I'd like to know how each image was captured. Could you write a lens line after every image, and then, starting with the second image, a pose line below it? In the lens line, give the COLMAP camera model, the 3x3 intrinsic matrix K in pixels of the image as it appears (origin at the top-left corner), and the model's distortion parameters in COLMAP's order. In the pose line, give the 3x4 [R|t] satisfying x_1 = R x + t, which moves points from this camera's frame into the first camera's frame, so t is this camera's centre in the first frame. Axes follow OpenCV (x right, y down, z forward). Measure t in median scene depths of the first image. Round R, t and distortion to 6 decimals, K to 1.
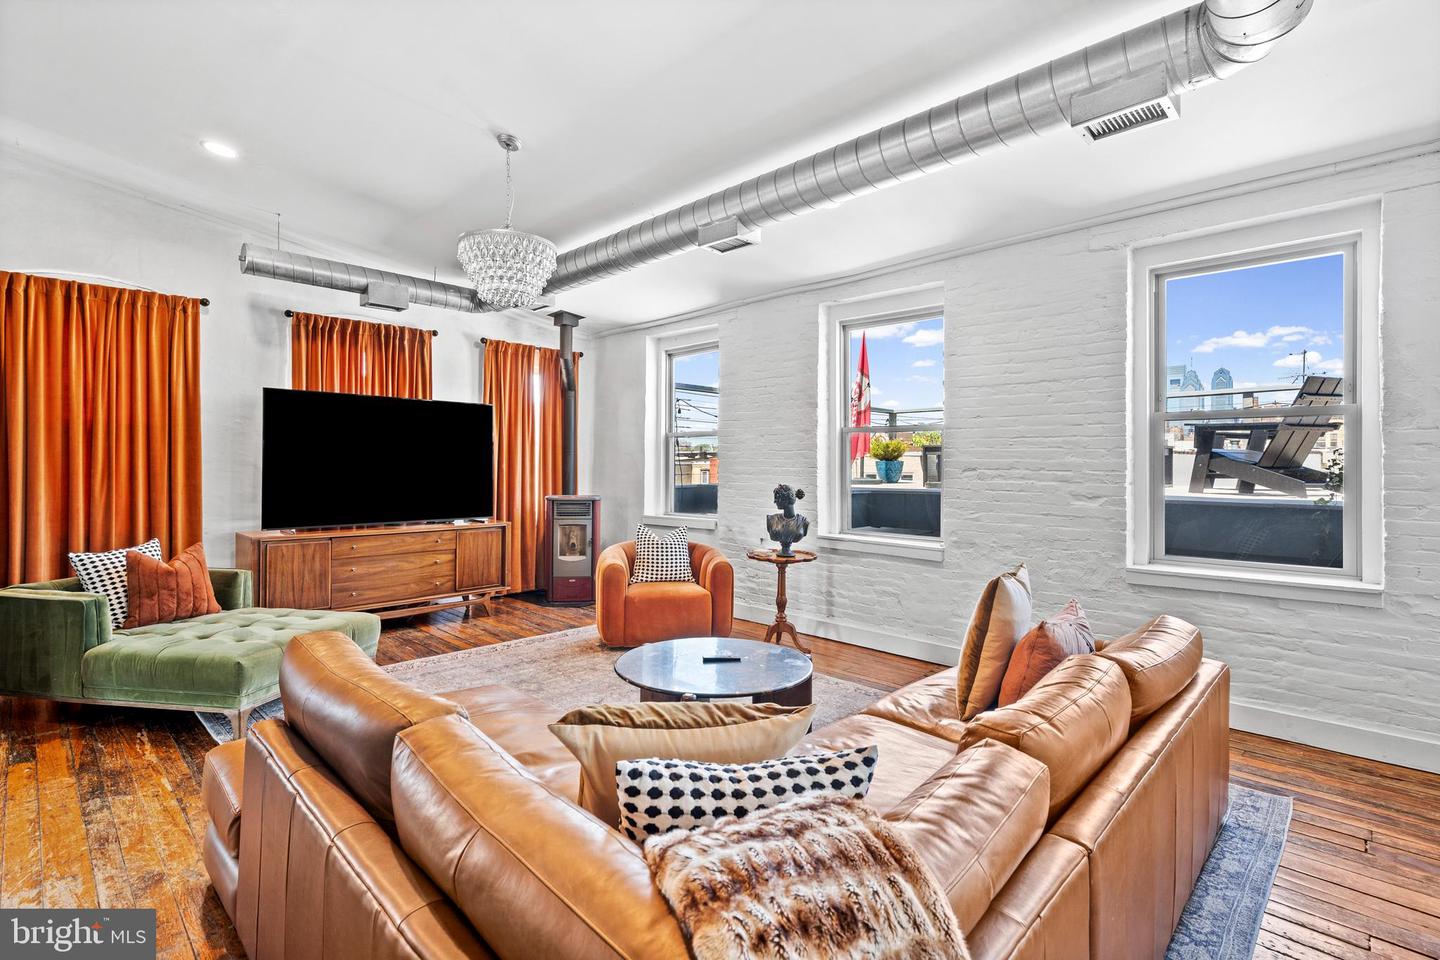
lens RADIAL K [[661.1, 0, 717.4], [0, 661.1, 461.0], [0, 0, 1]] dist [0.000284, 0.000142]
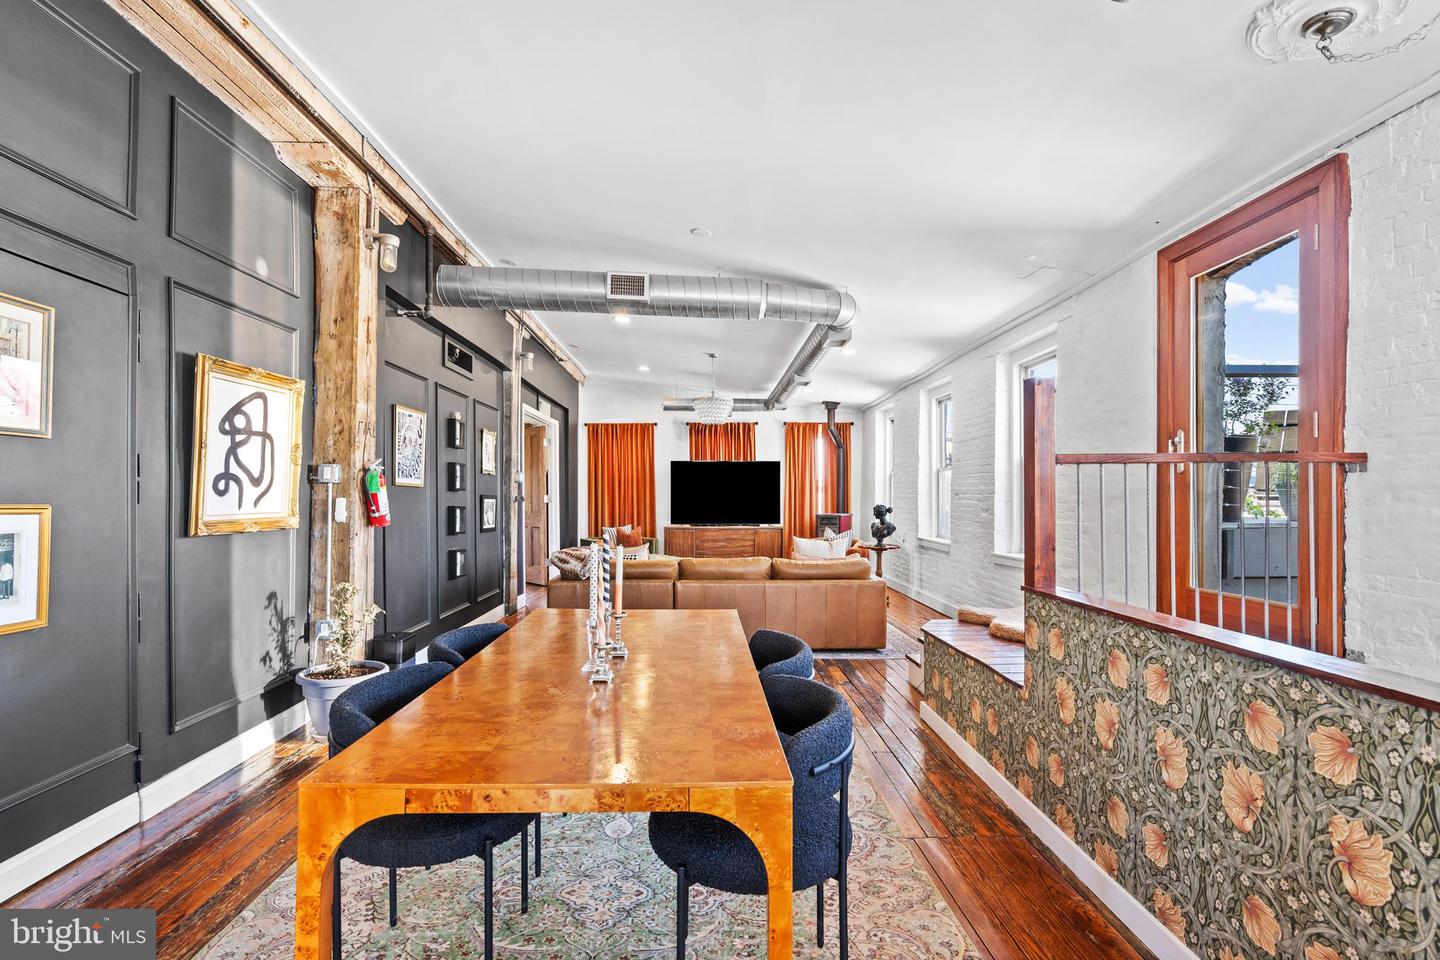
lens RADIAL K [[652.7, 0, 717.6], [0, 652.7, 493.9], [0, 0, 1]] dist [-0.000595, 0.000098]
pose [[0.728121, -0.007188, -0.685411, 0.870183], [0.006070, 0.999973, -0.004039, 0.011149], [0.685422, -0.001219, 0.728145, -0.467208]]
